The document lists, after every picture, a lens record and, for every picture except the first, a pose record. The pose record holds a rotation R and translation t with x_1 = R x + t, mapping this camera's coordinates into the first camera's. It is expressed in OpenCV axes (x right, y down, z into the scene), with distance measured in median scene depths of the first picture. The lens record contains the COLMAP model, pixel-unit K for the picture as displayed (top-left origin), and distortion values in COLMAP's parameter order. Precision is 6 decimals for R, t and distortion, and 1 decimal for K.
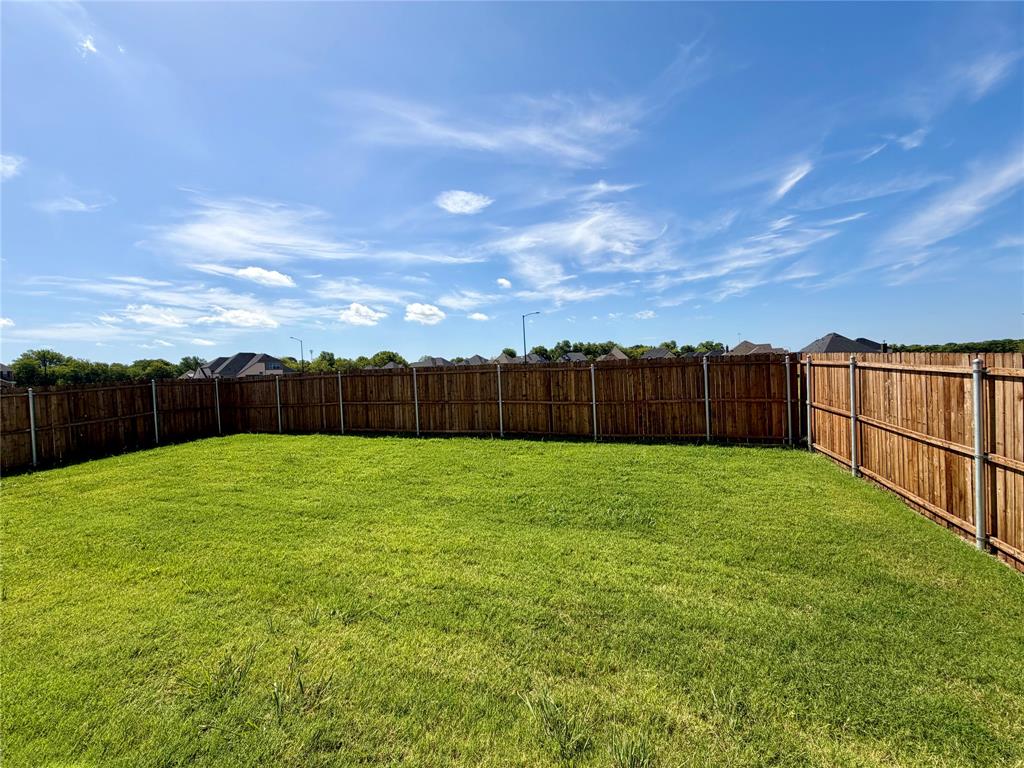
lens RADIAL K [[408.8, 0, 509.6], [0, 408.8, 383.3], [0, 0, 1]] dist [0.000656, 0.000243]
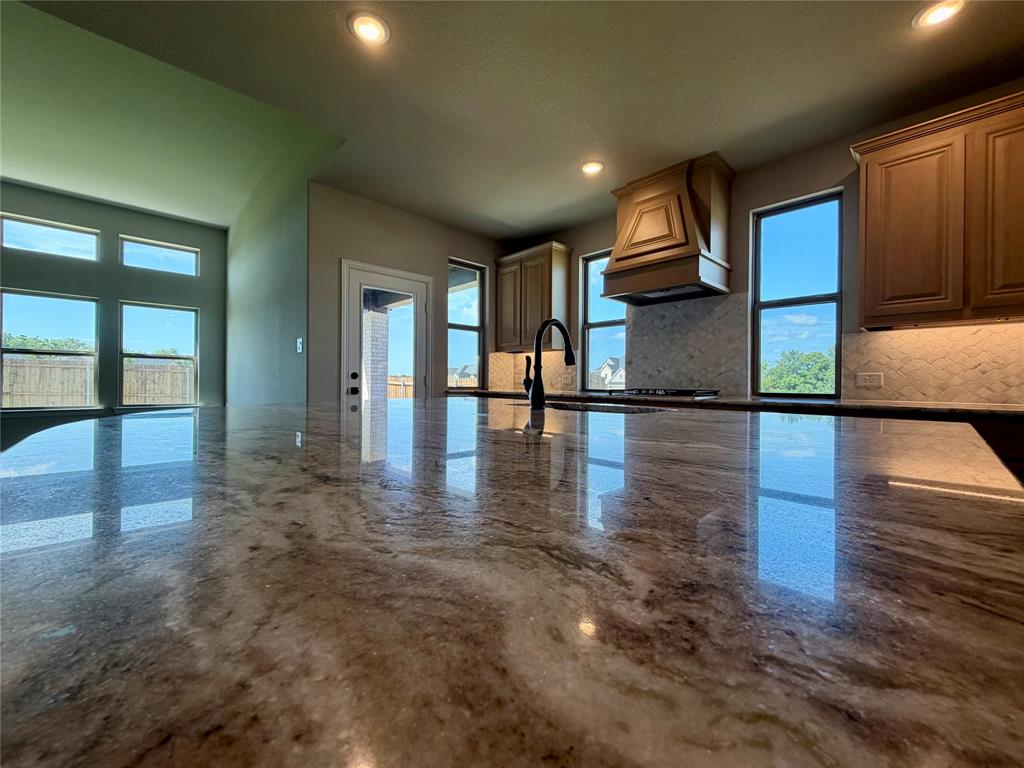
lens RADIAL K [[408.8, 0, 509.6], [0, 408.8, 383.3], [0, 0, 1]] dist [0.000656, 0.000243]
pose [[0.470961, 0.052496, 0.880590, -0.546772], [-0.015446, 0.998565, -0.051269, 0.063047], [-0.882019, 0.010544, 0.471097, -0.698377]]
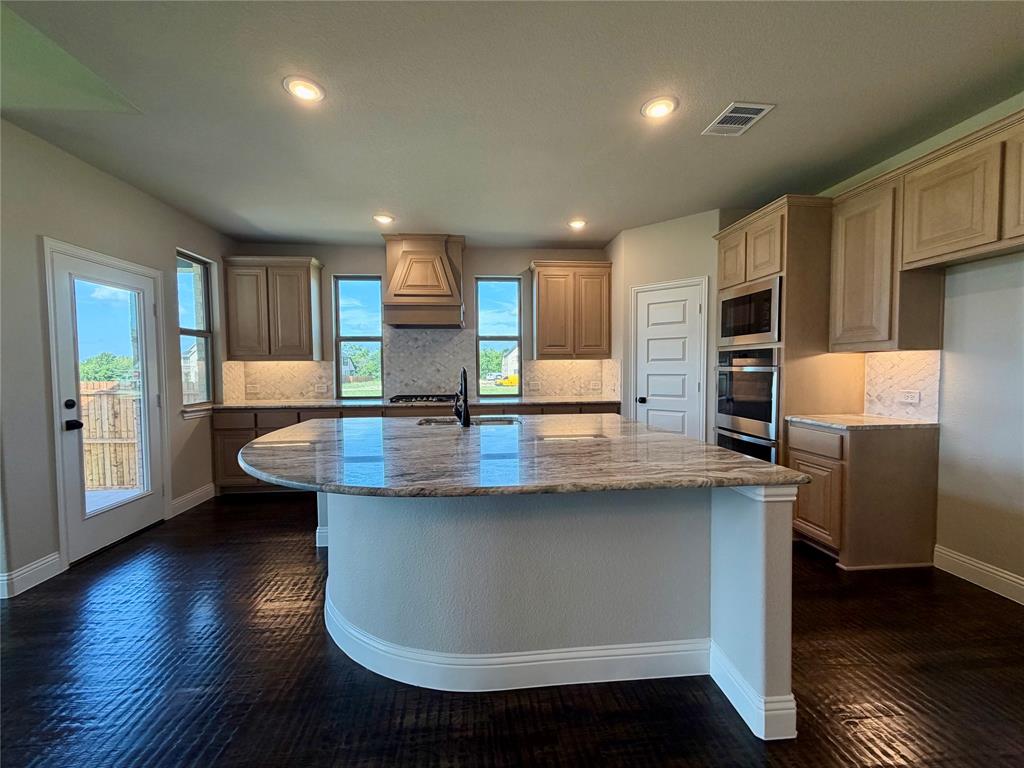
lens RADIAL K [[408.8, 0, 509.6], [0, 408.8, 383.3], [0, 0, 1]] dist [0.000656, 0.000243]
pose [[-0.395046, 0.016895, 0.918506, -0.656485], [0.045522, 0.998963, 0.001203, 0.035391], [-0.917533, 0.042288, -0.395406, -0.538945]]
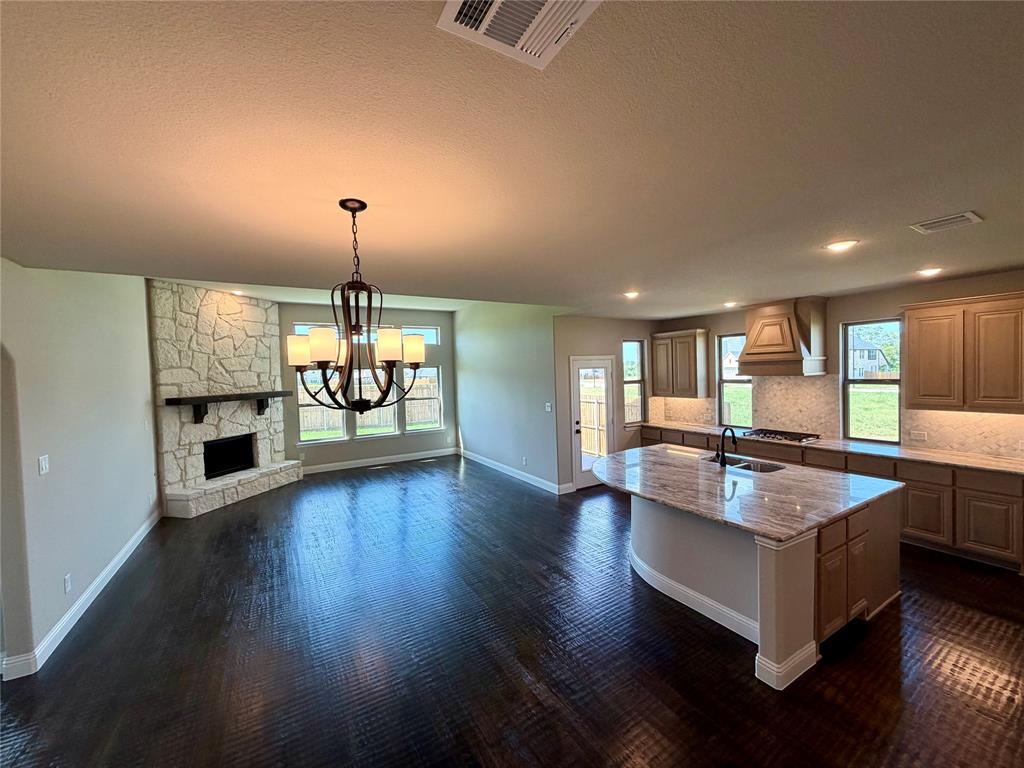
lens RADIAL K [[408.8, 0, 509.6], [0, 408.8, 383.3], [0, 0, 1]] dist [0.000656, 0.000243]
pose [[0.658629, 0.007623, 0.752429, -0.869860], [0.012313, 0.999706, -0.020906, -0.019004], [-0.752367, 0.023034, 0.658341, -0.744038]]
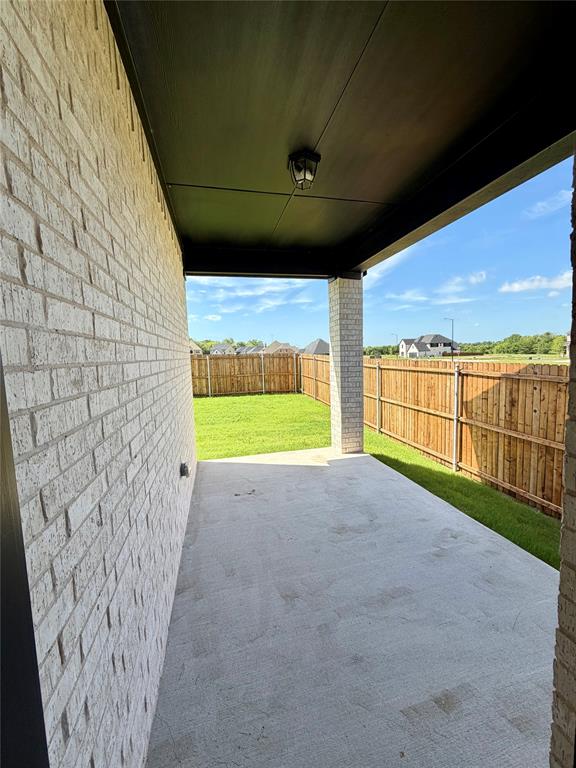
lens RADIAL K [[306.6, 0, 288.0], [0, 306.6, 384.0], [0, 0, 1]] dist [0.000656, 0.000243]
pose [[0.844034, -0.030988, 0.535393, -0.248271], [0.002873, 0.998576, 0.053268, 0.006835], [-0.536282, -0.043422, 0.842921, -0.389765]]
